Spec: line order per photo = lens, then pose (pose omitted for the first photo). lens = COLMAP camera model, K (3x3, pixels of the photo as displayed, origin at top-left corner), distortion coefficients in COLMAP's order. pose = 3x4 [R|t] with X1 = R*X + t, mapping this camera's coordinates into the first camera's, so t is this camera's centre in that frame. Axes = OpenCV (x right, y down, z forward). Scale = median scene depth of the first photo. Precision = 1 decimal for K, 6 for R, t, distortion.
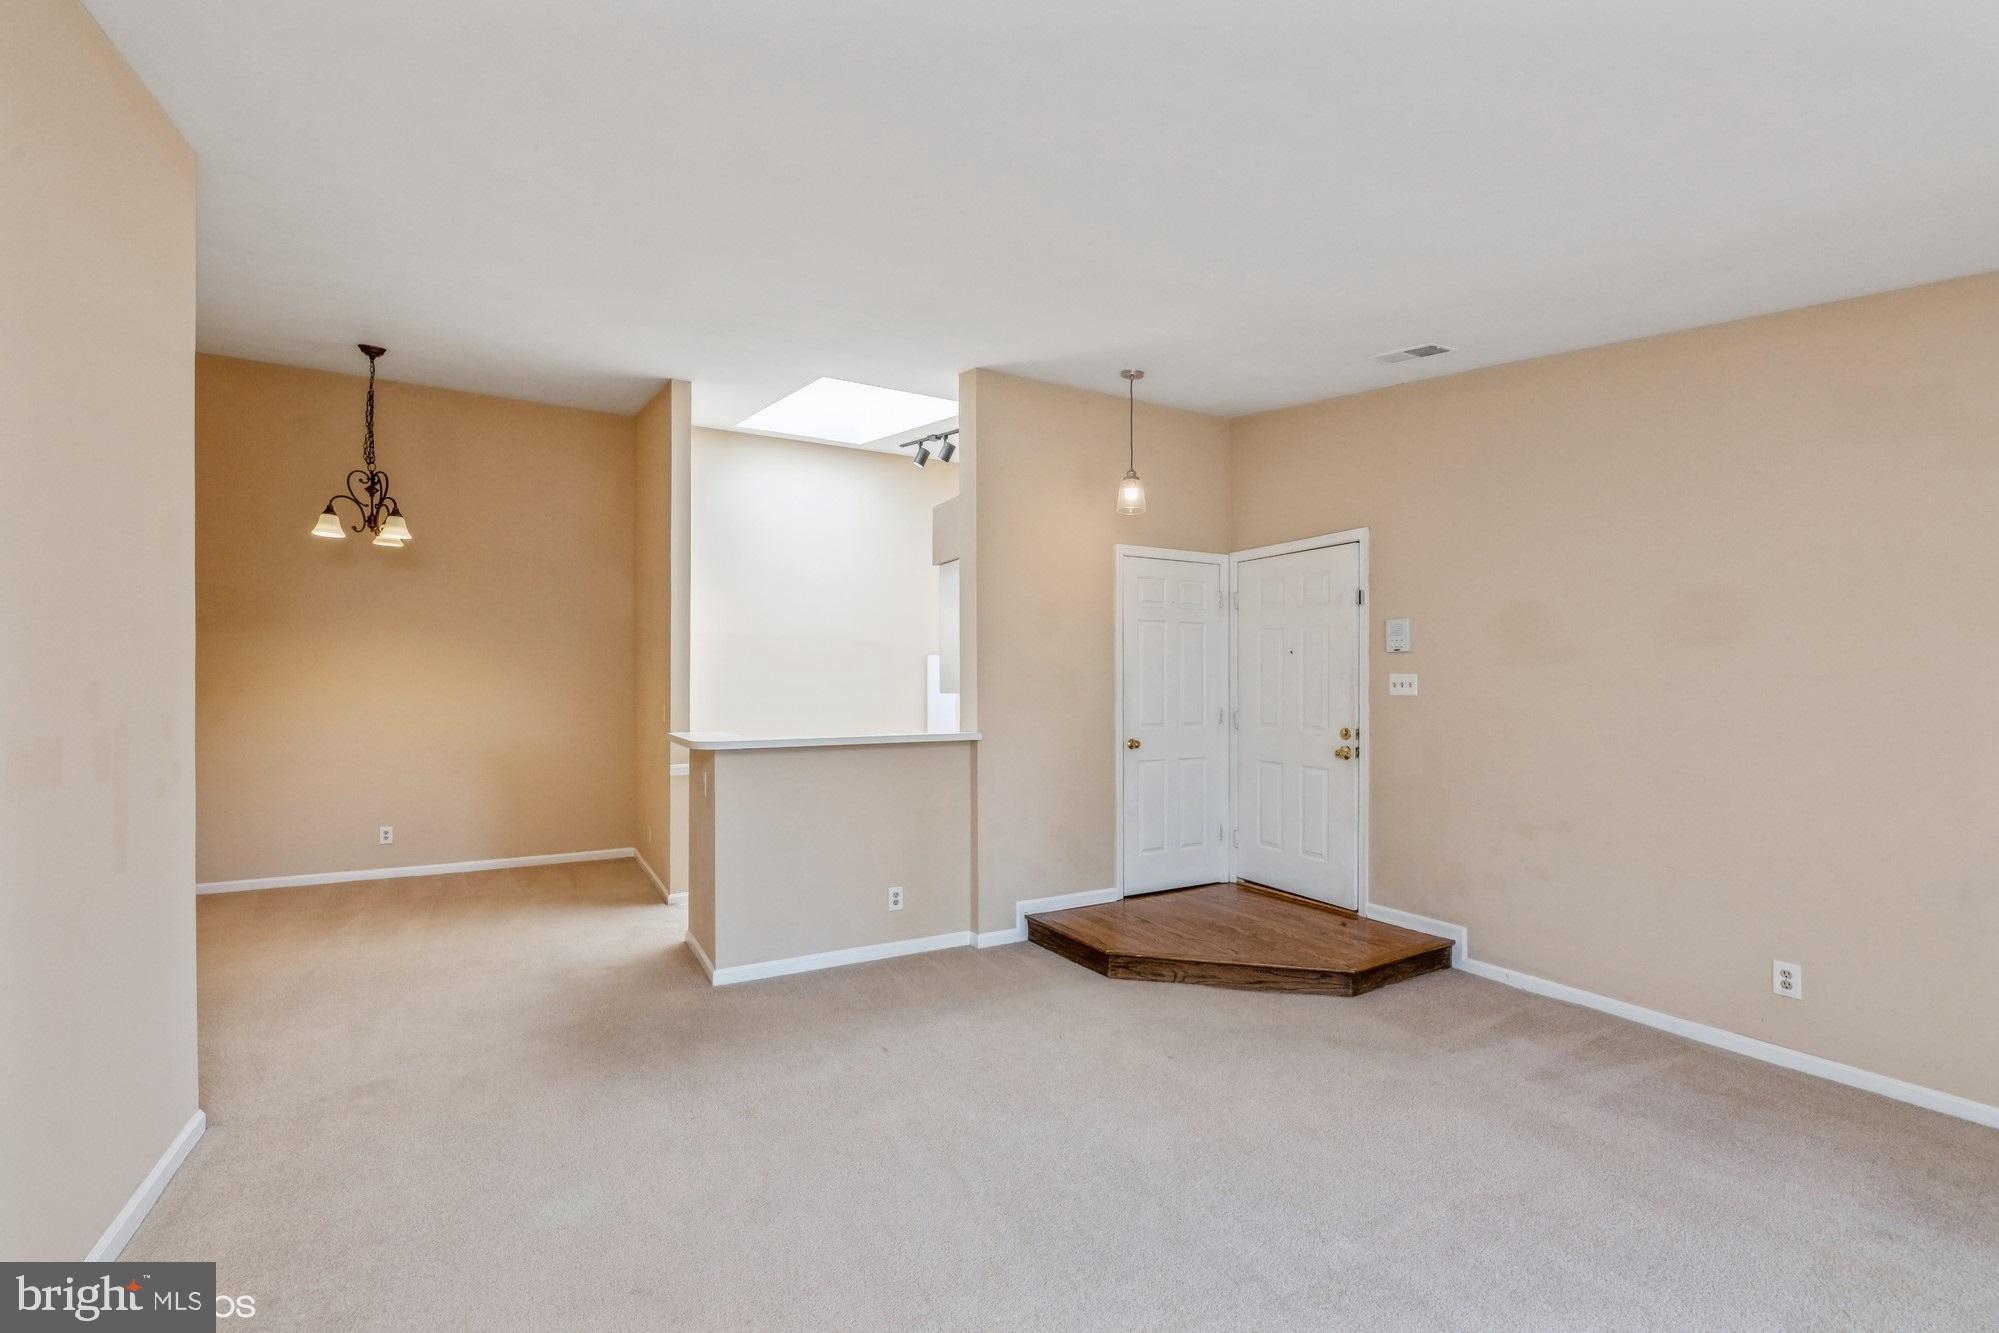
lens RADIAL K [[858.8, 0, 999.5], [0, 858.8, 666.5], [0, 0, 1]] dist [-0.002770, -0.000025]
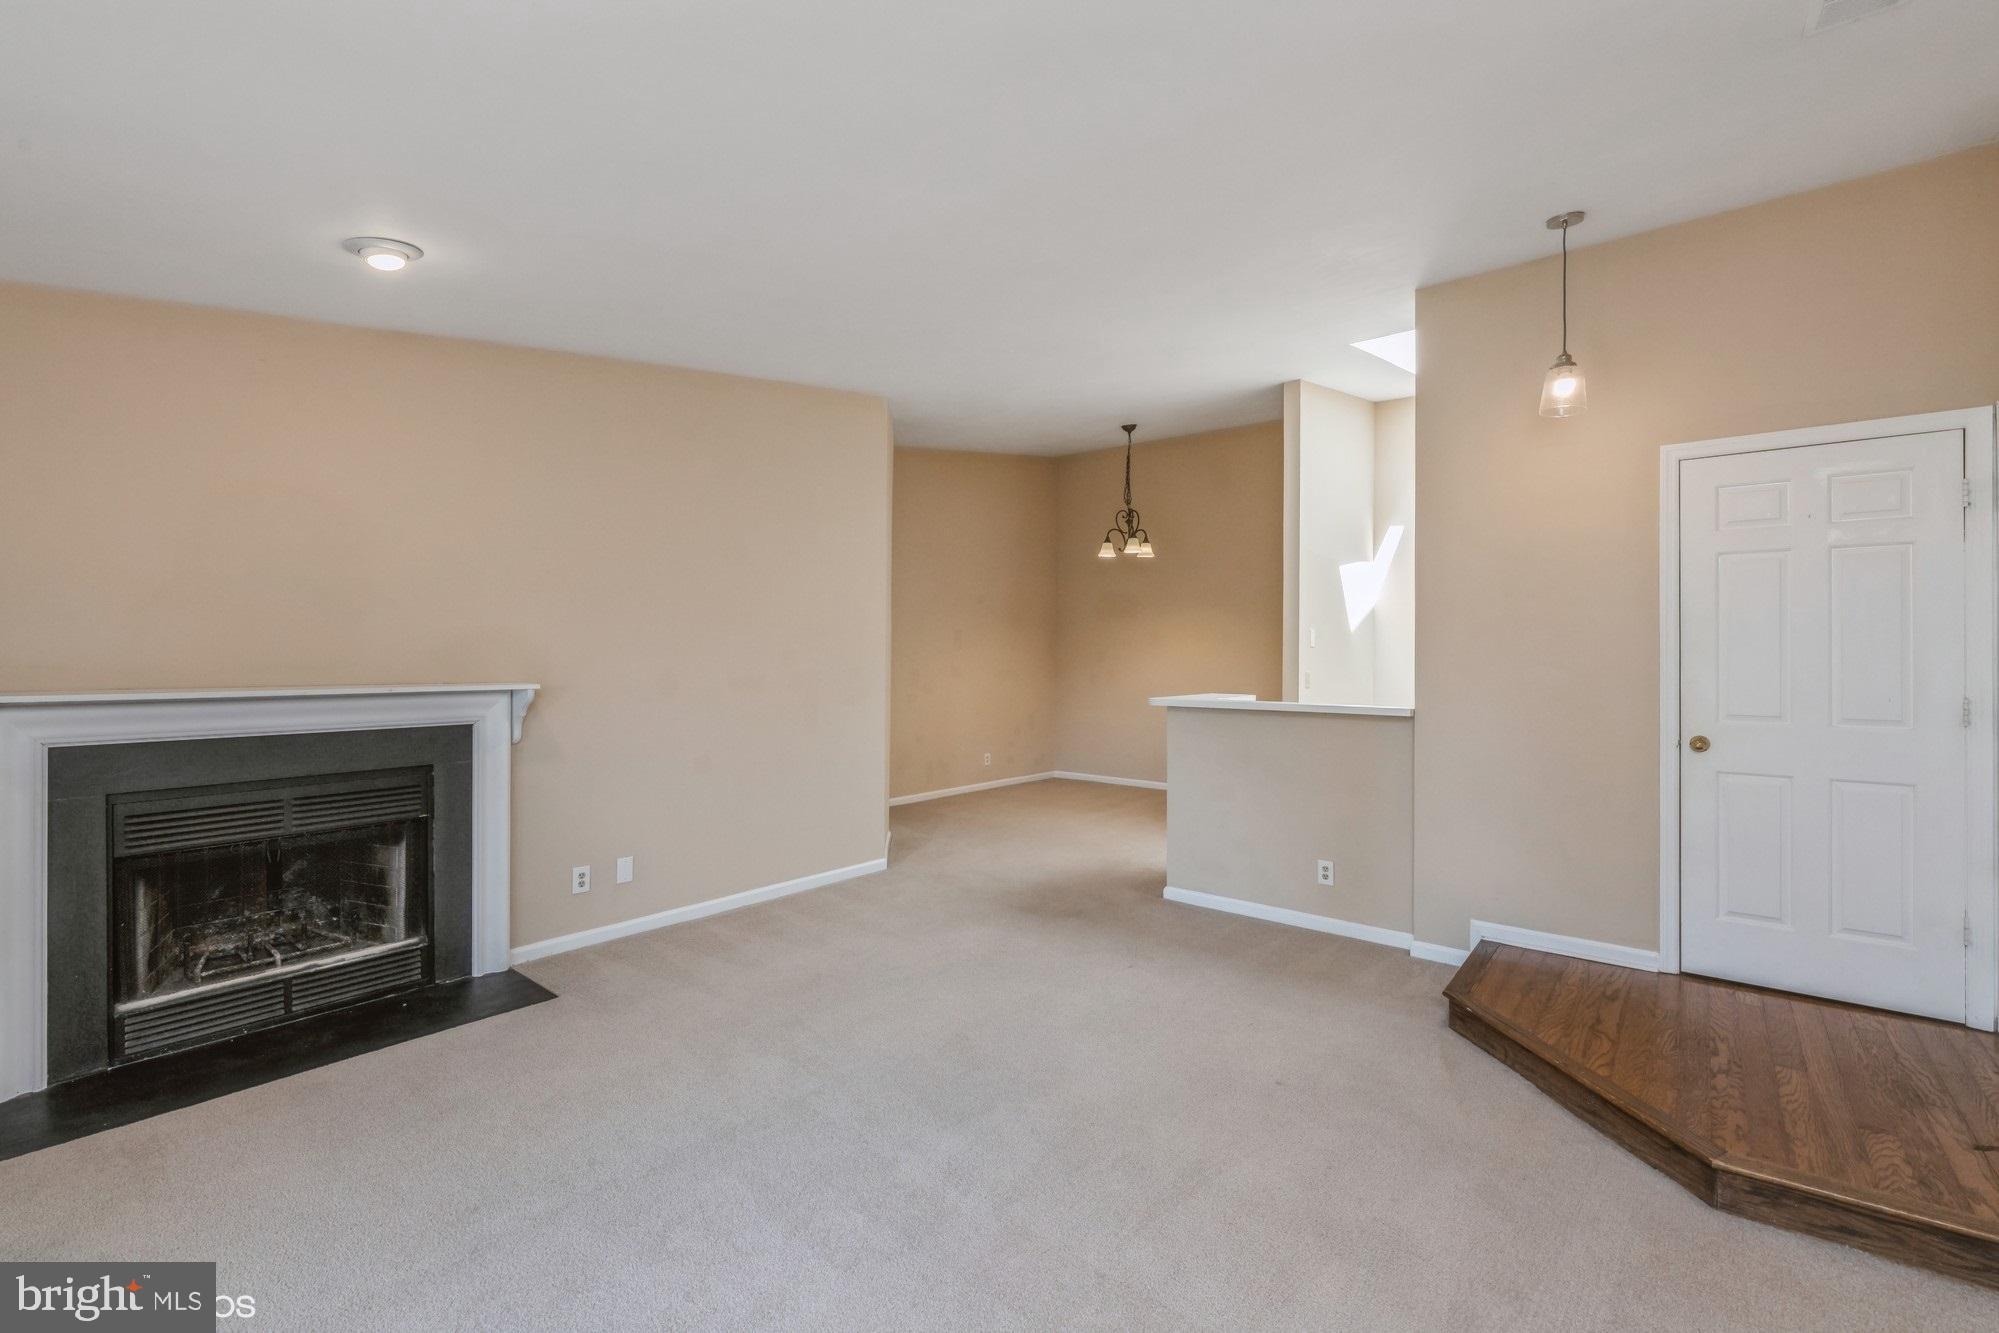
lens RADIAL K [[854.5, 0, 1001.7], [0, 854.5, 637.7], [0, 0, 1]] dist [-0.000425, -0.000287]
pose [[0.355908, -0.016284, -0.934379, 0.627865], [0.022921, 0.999699, -0.008692, 0.002454], [0.934240, -0.018324, 0.356175, 0.297434]]
